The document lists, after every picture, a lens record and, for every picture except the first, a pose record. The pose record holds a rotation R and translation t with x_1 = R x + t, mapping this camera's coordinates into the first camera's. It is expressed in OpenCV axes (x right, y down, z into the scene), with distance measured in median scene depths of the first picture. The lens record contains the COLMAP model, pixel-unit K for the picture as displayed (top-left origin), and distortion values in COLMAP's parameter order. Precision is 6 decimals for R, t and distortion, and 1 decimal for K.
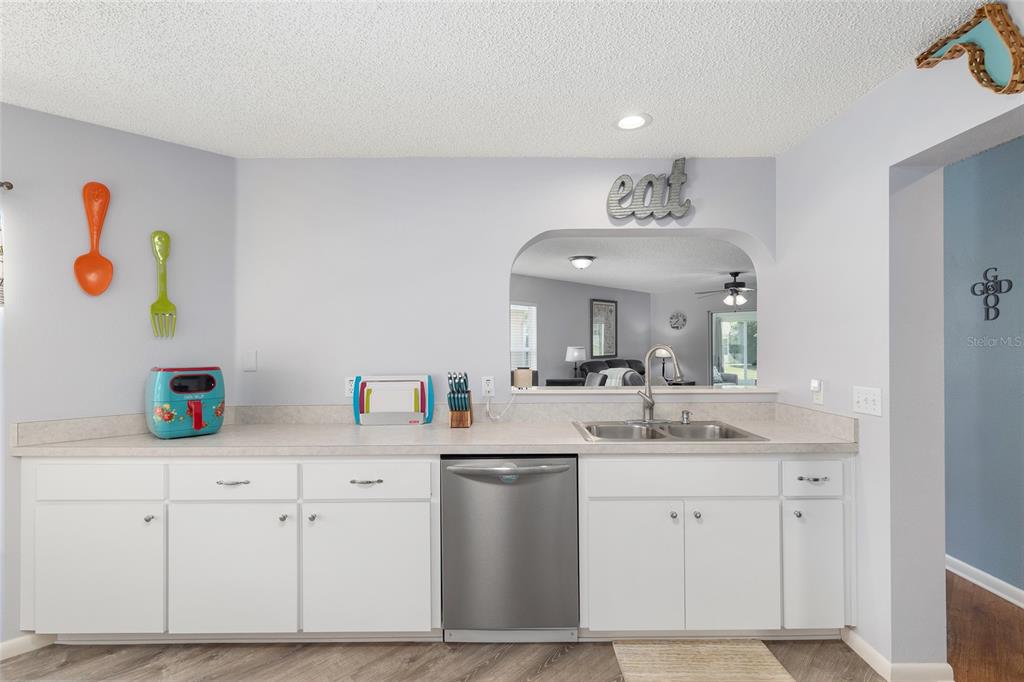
lens RADIAL K [[475.2, 0, 510.4], [0, 475.2, 345.8], [0, 0, 1]] dist [0.002367, -0.000797]
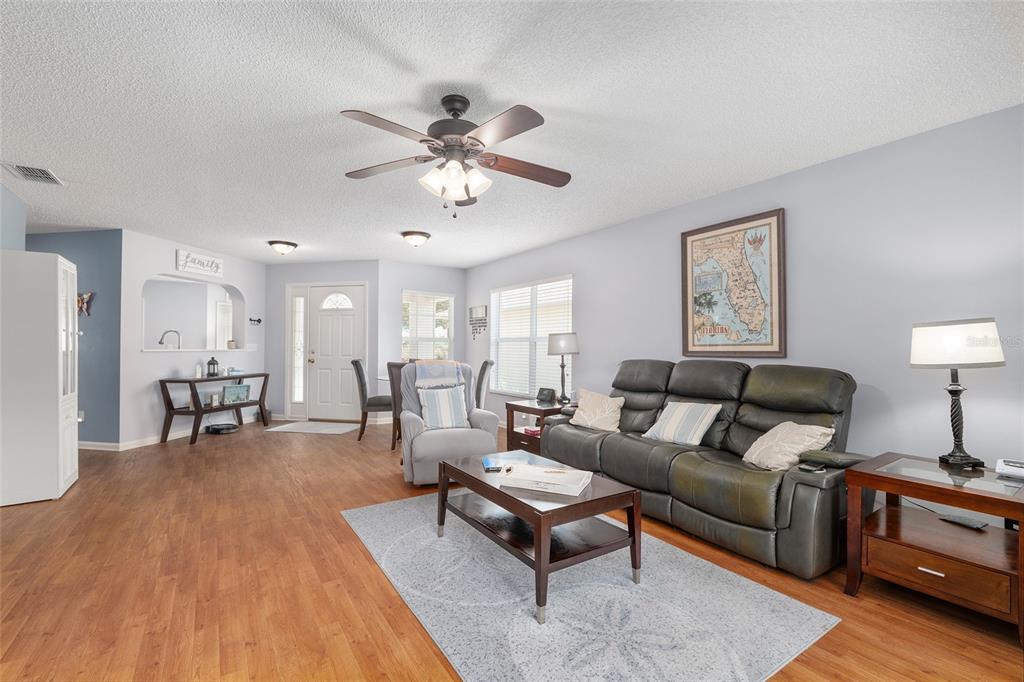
lens RADIAL K [[443.6, 0, 517.0], [0, 443.6, 341.6], [0, 0, 1]] dist [-0.009107, 0.000752]
pose [[-0.180264, -0.009325, -0.983574, 2.086120], [-0.008857, 0.999930, -0.007857, 0.054867], [0.983578, 0.007295, -0.180334, 2.966156]]
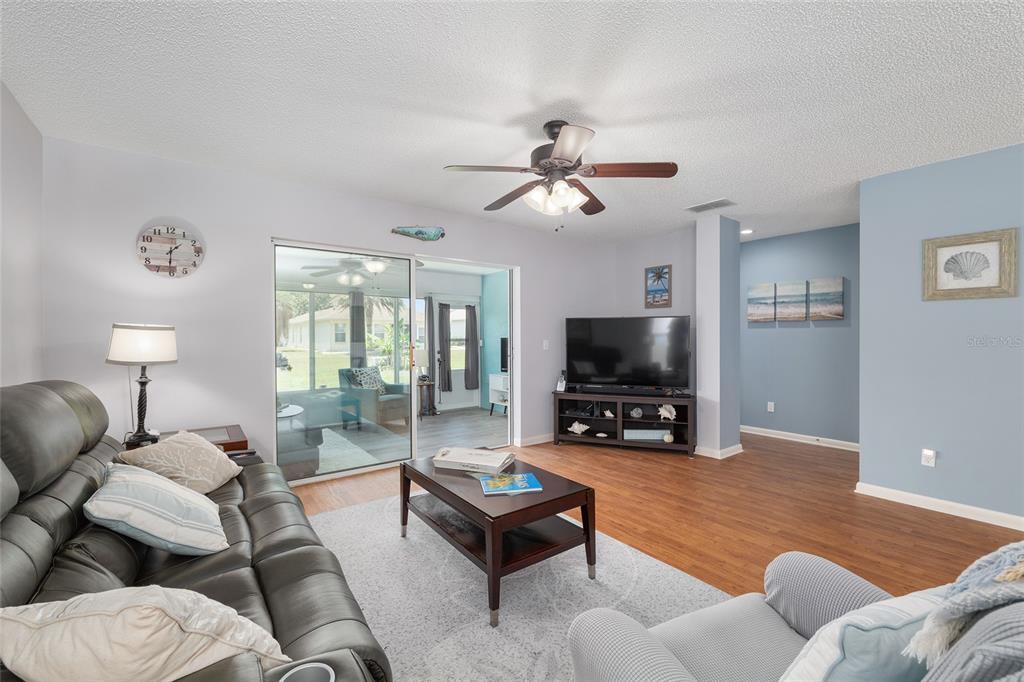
lens RADIAL K [[424.6, 0, 507.3], [0, 424.6, 339.3], [0, 0, 1]] dist [-0.011356, -0.000013]
pose [[0.160499, -0.000037, 0.987036, 0.368714], [0.006585, 0.999978, -0.001034, 0.041810], [-0.987014, 0.006666, 0.160496, 2.652674]]
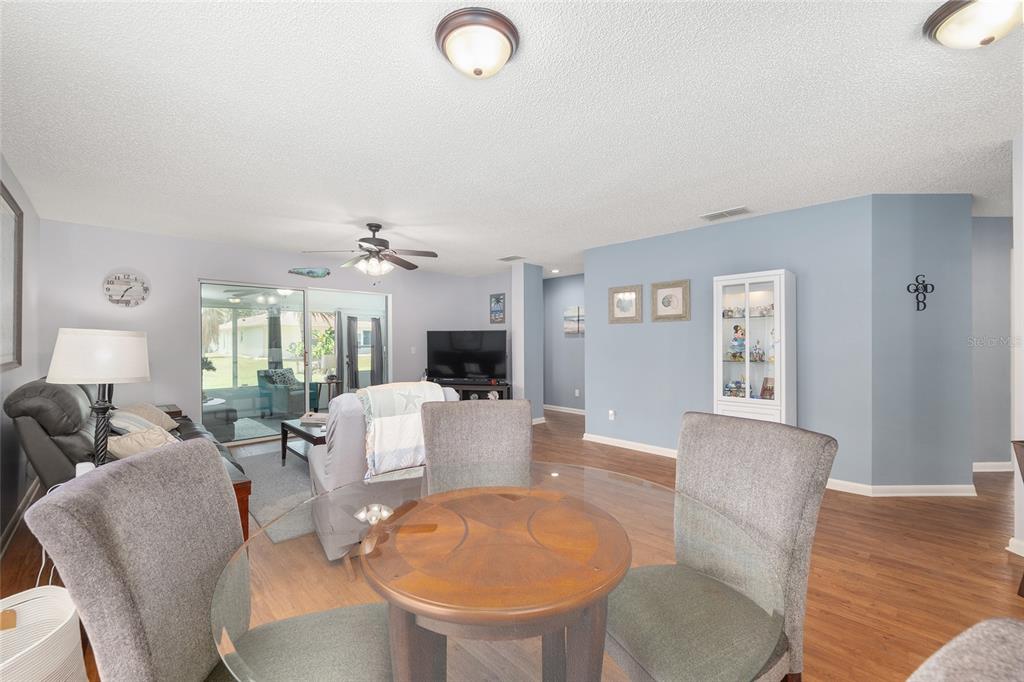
lens RADIAL K [[424.6, 0, 512.8], [0, 424.6, 341.7], [0, 0, 1]] dist [-0.011356, -0.000013]
pose [[0.032066, 0.005352, 0.999471, -0.290629], [0.009367, 0.999940, -0.005655, 0.034230], [-0.999442, 0.009544, 0.032014, 2.121335]]
